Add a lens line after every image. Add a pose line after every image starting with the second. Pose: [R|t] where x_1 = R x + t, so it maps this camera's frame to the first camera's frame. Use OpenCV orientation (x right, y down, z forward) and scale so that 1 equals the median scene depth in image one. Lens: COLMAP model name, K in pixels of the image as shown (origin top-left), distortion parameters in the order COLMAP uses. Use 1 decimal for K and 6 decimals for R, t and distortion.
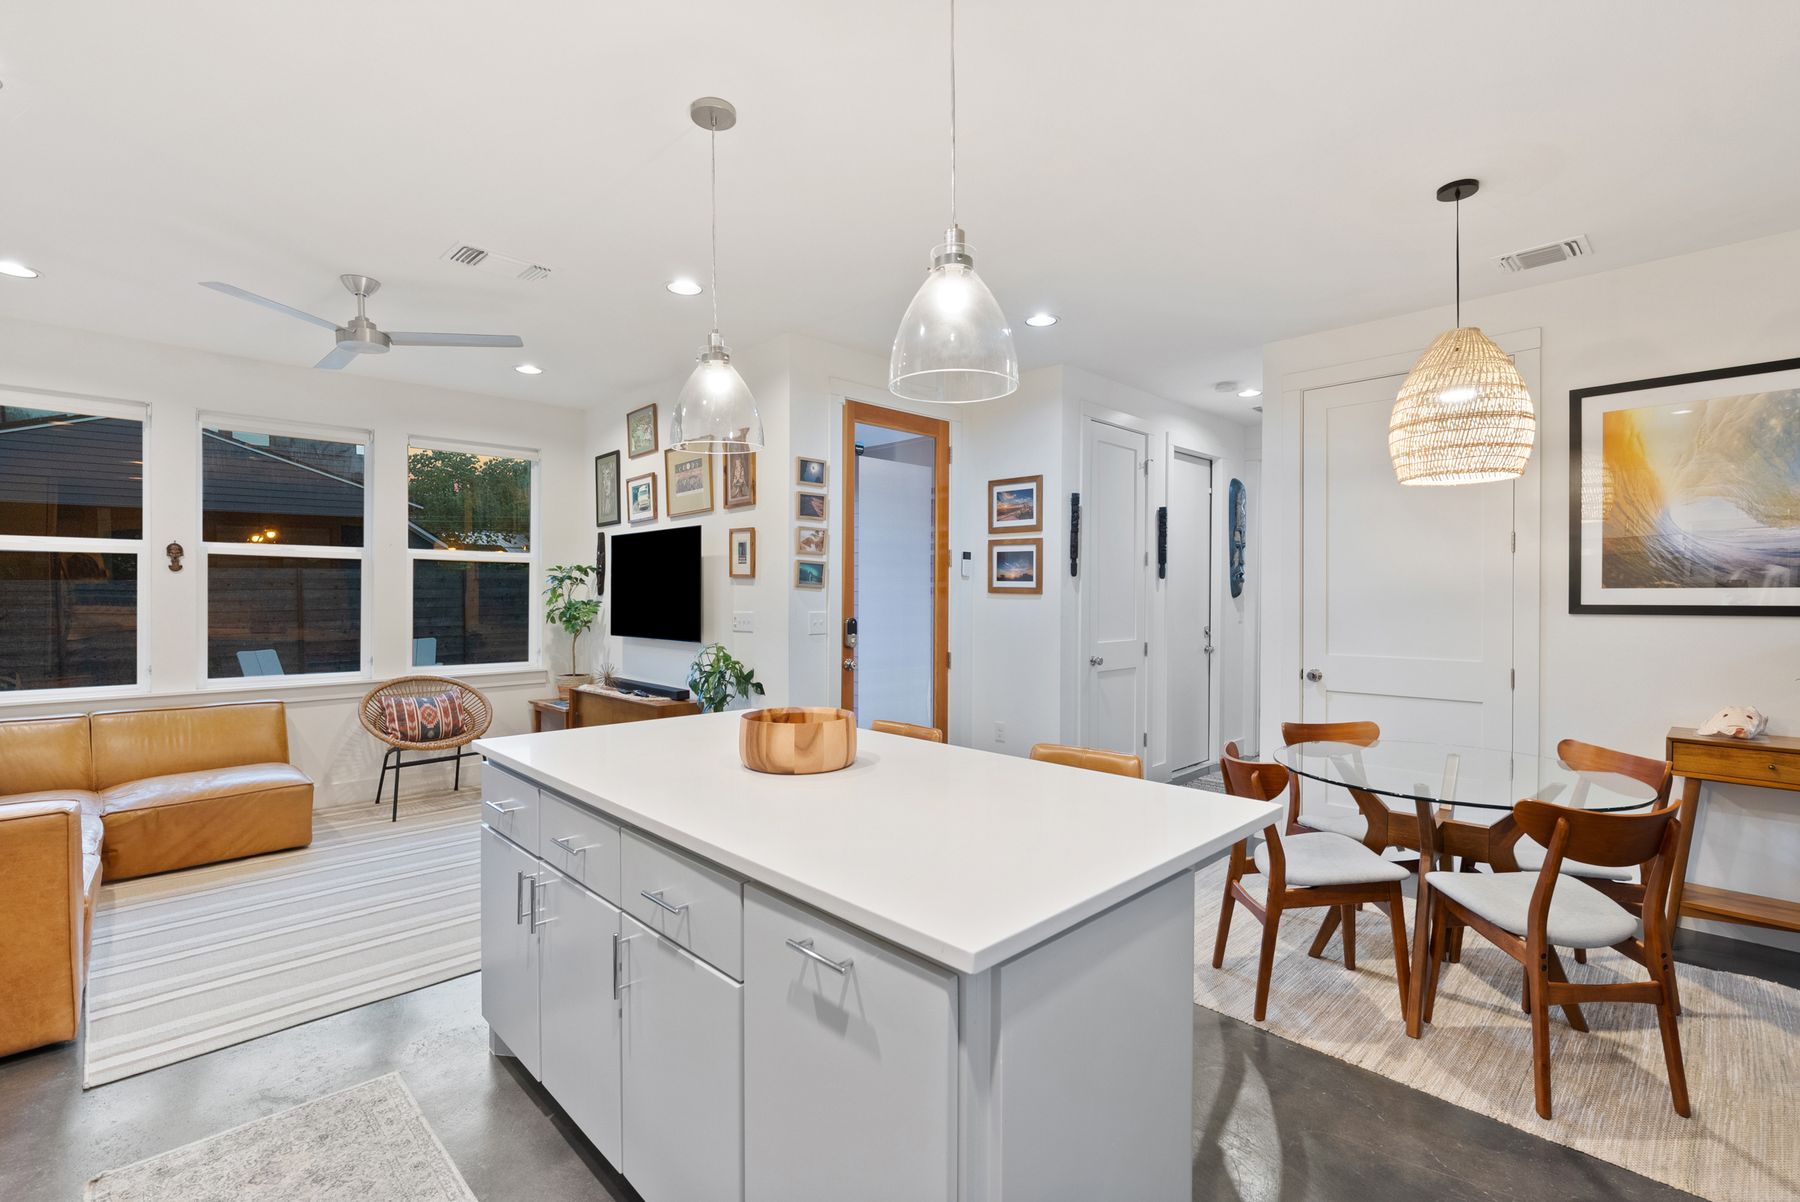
lens RADIAL K [[815.3, 0, 904.9], [0, 815.3, 604.1], [0, 0, 1]] dist [-0.009144, 0.003032]
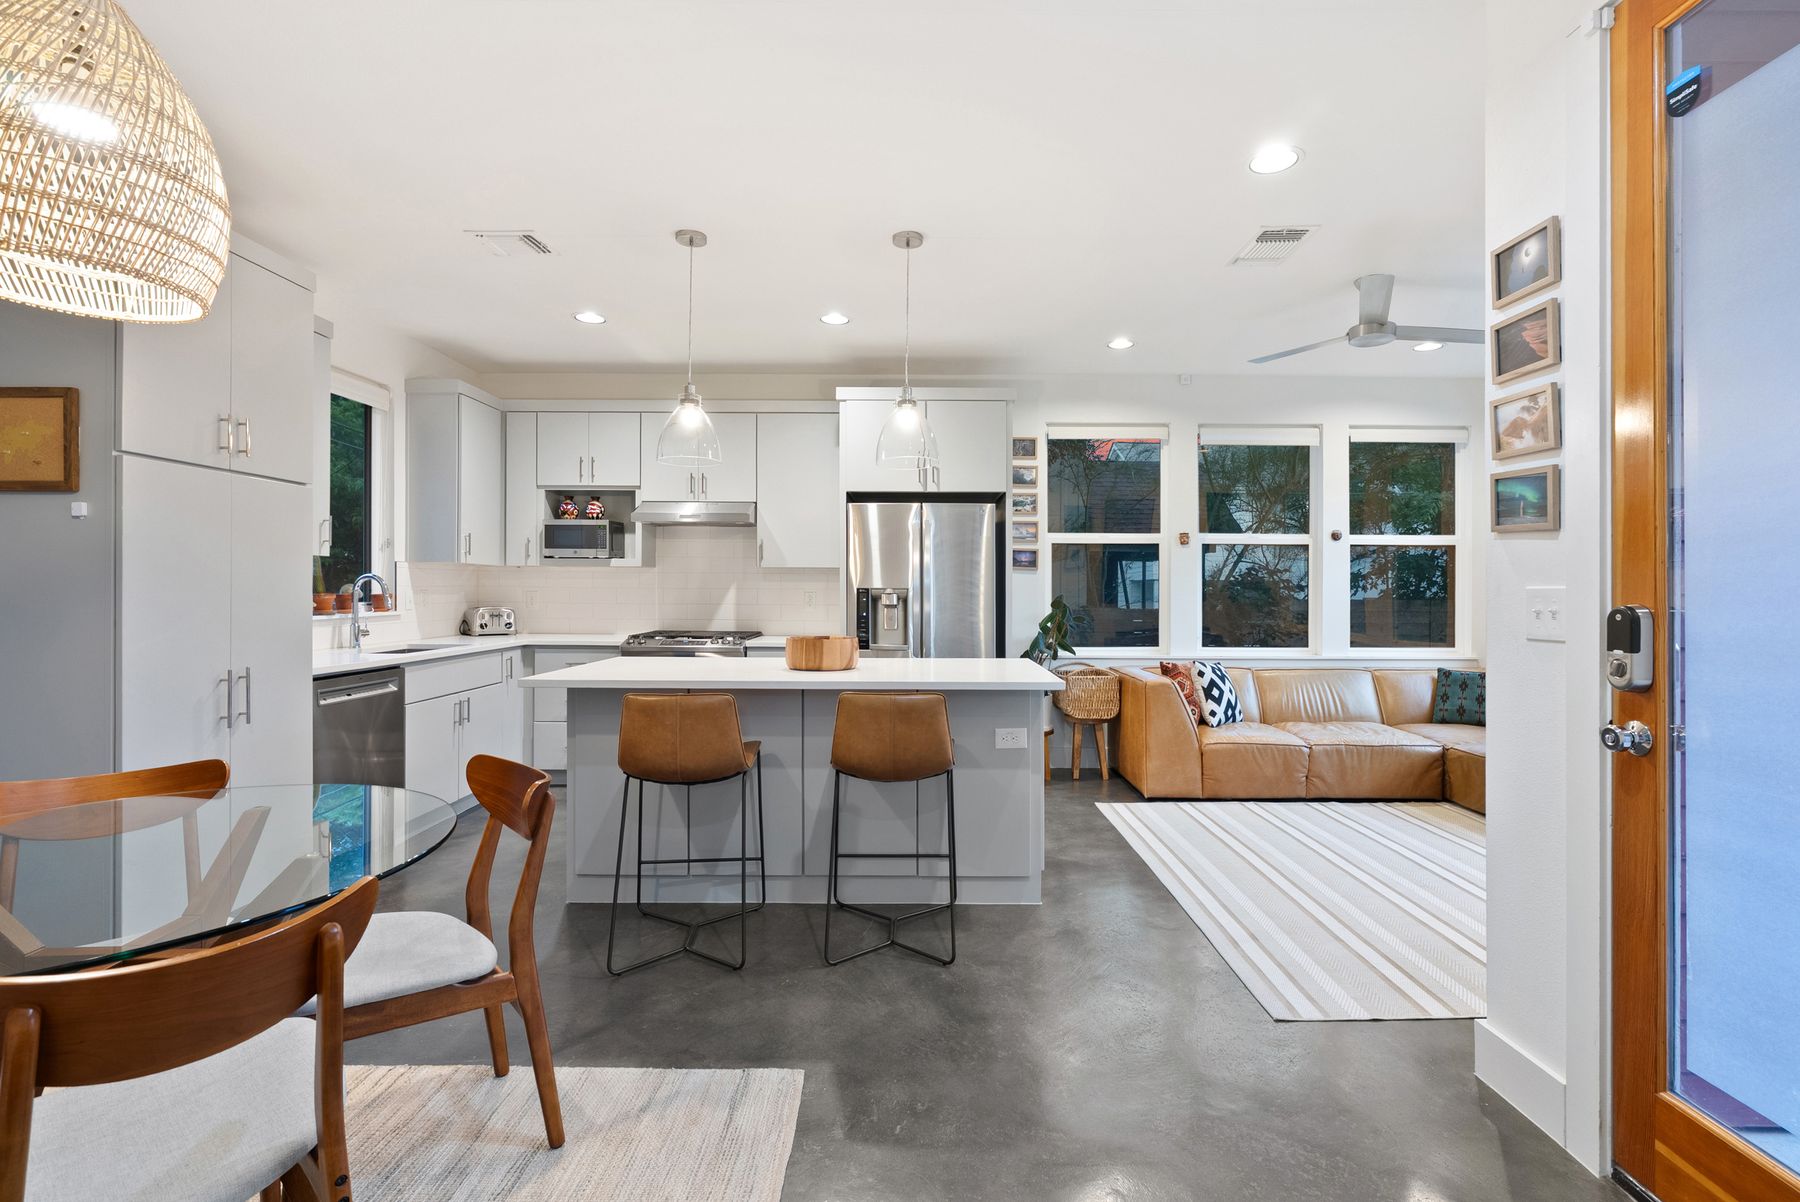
lens RADIAL K [[815.3, 0, 923.8], [0, 815.3, 587.9], [0, 0, 1]] dist [-0.009144, 0.003032]
pose [[-0.698604, -0.007216, -0.715472, 0.371796], [-0.014109, 0.999894, 0.003691, 0.011829], [0.715369, 0.012673, -0.698632, 0.952893]]
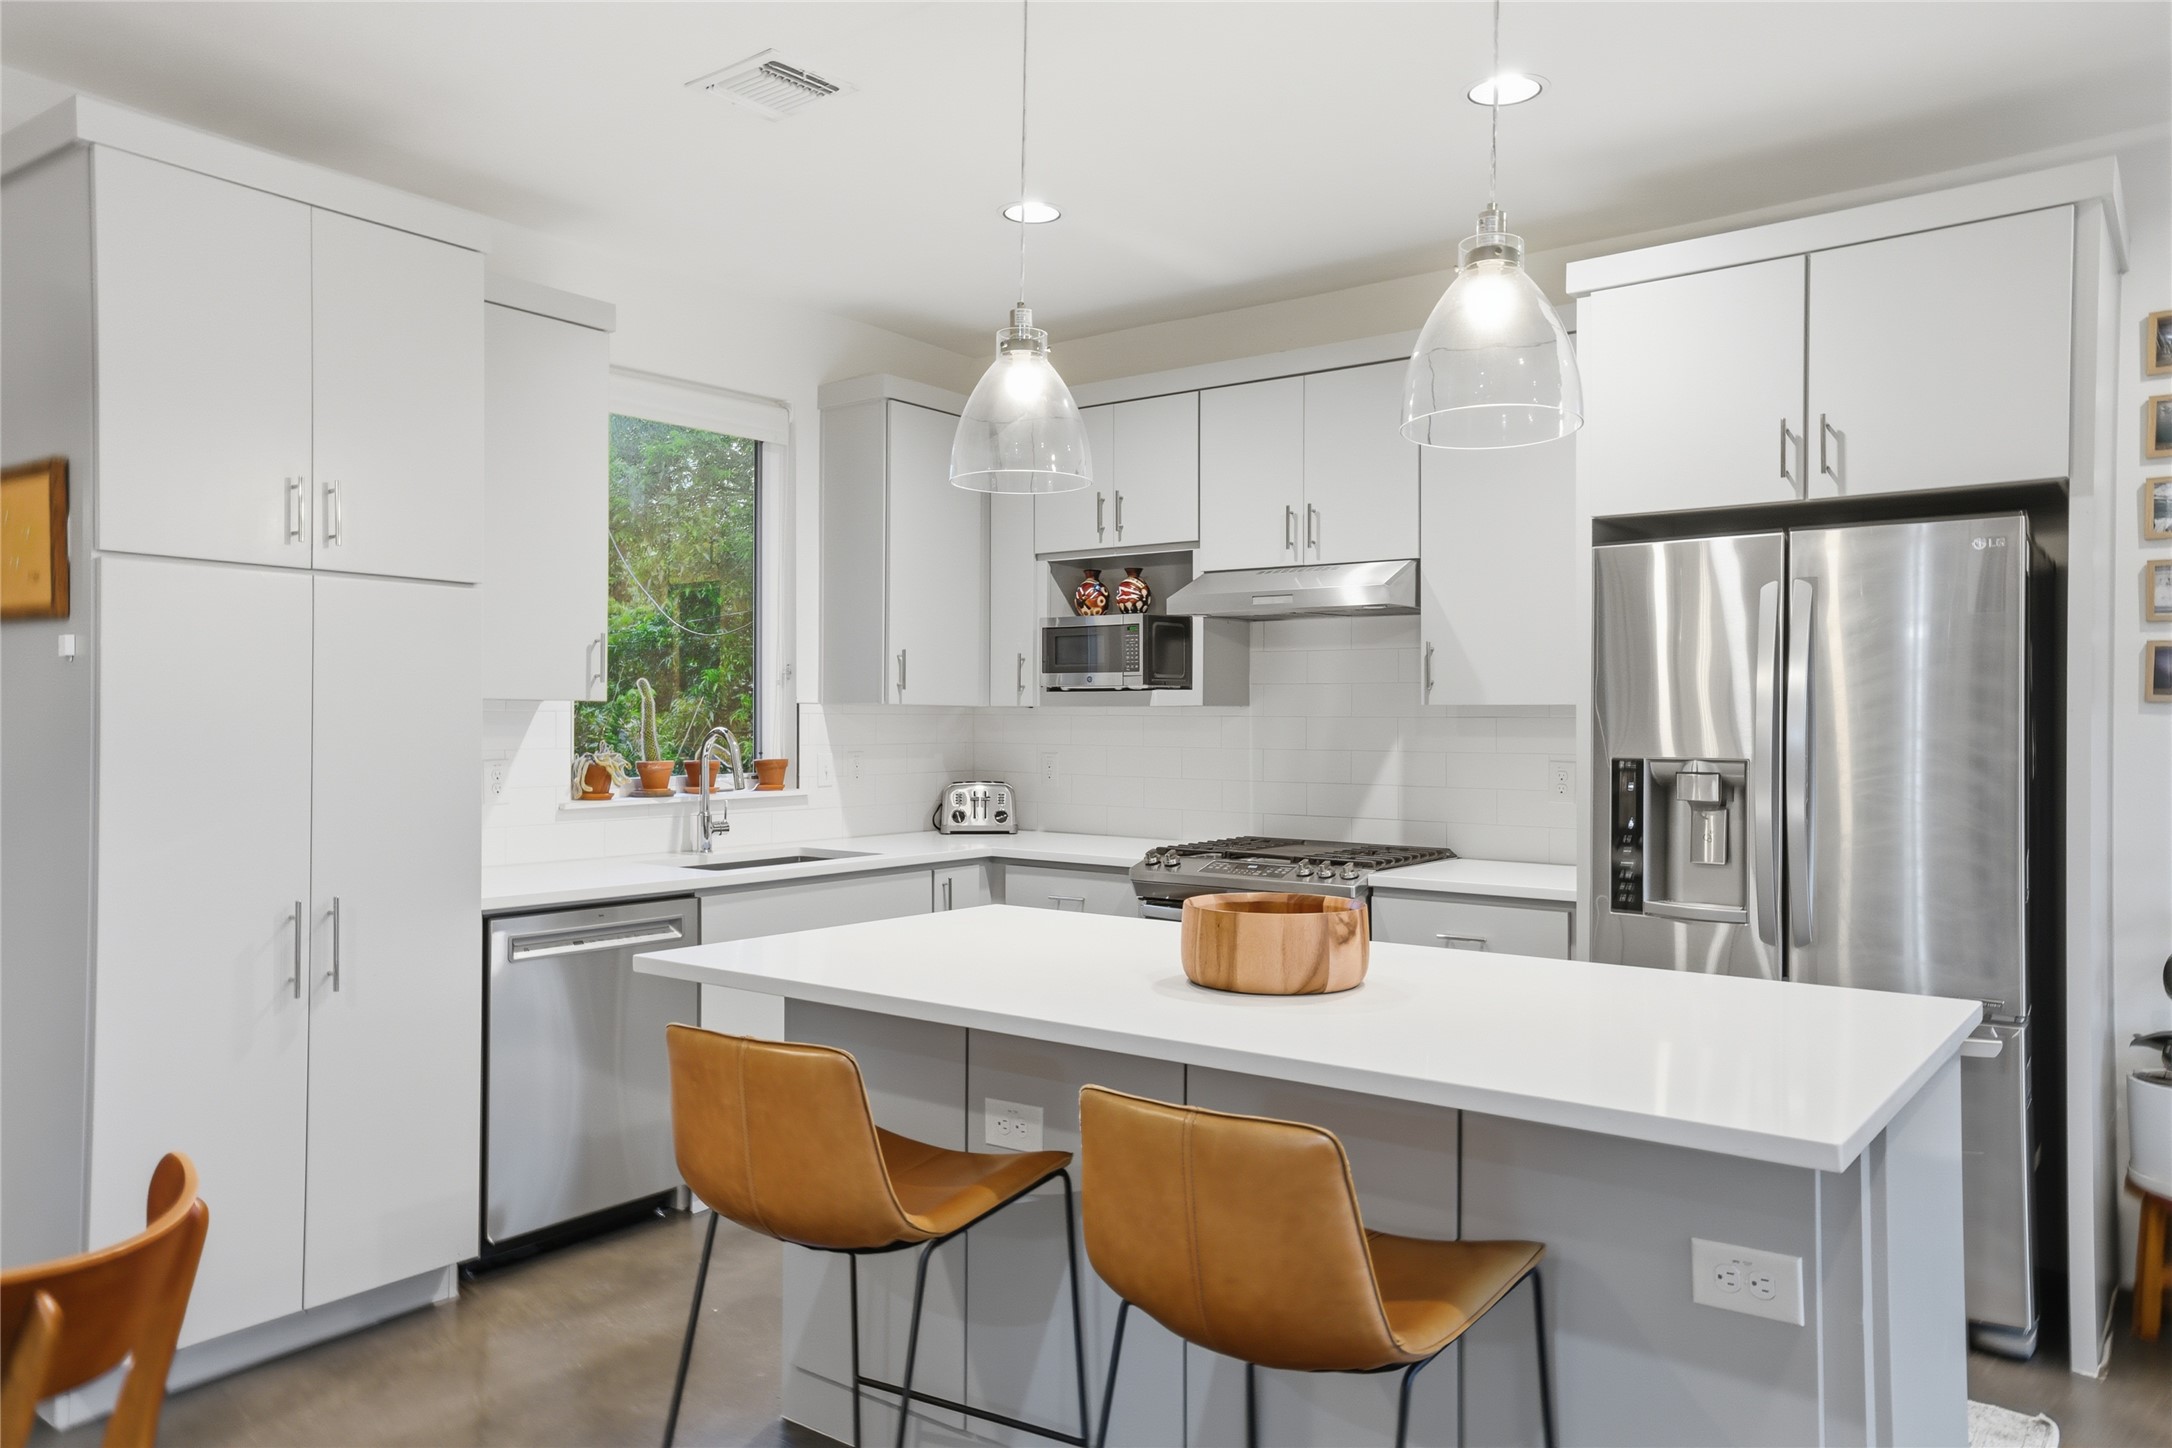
lens RADIAL K [[1530.1, 0, 1089.1], [0, 1530.1, 725.9], [0, 0, 1]] dist [0.025050, 0.010812]
pose [[-0.989910, -0.005839, -0.141580, 0.077800], [-0.007806, 0.999880, 0.013345, -0.006409], [0.141485, 0.014315, -0.989837, 0.901791]]
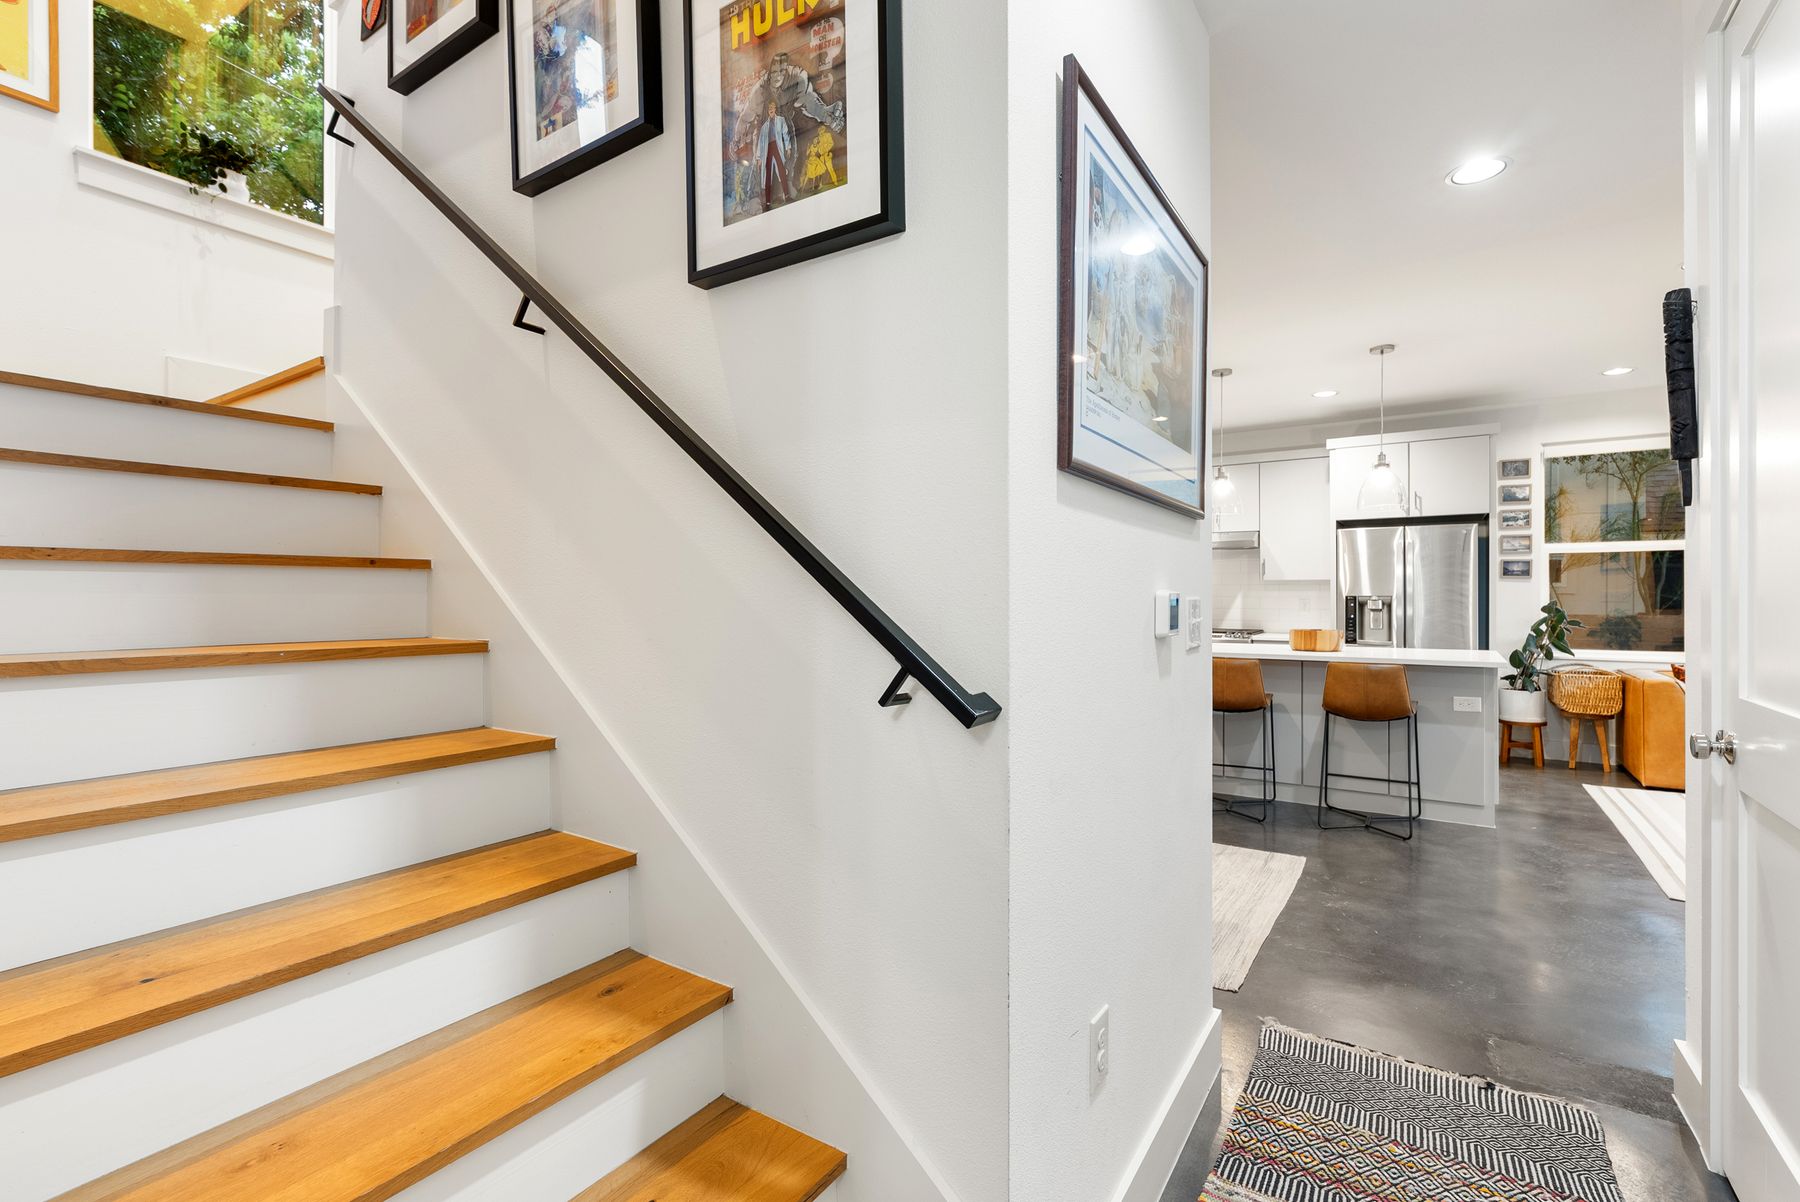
lens RADIAL K [[815.3, 0, 904.2], [0, 815.3, 602.4], [0, 0, 1]] dist [-0.009144, 0.003032]
pose [[-0.978721, 0.000221, -0.205195, 0.645766], [-0.003533, 0.999833, 0.017931, 0.006887], [0.205165, 0.018274, -0.978557, 1.292982]]
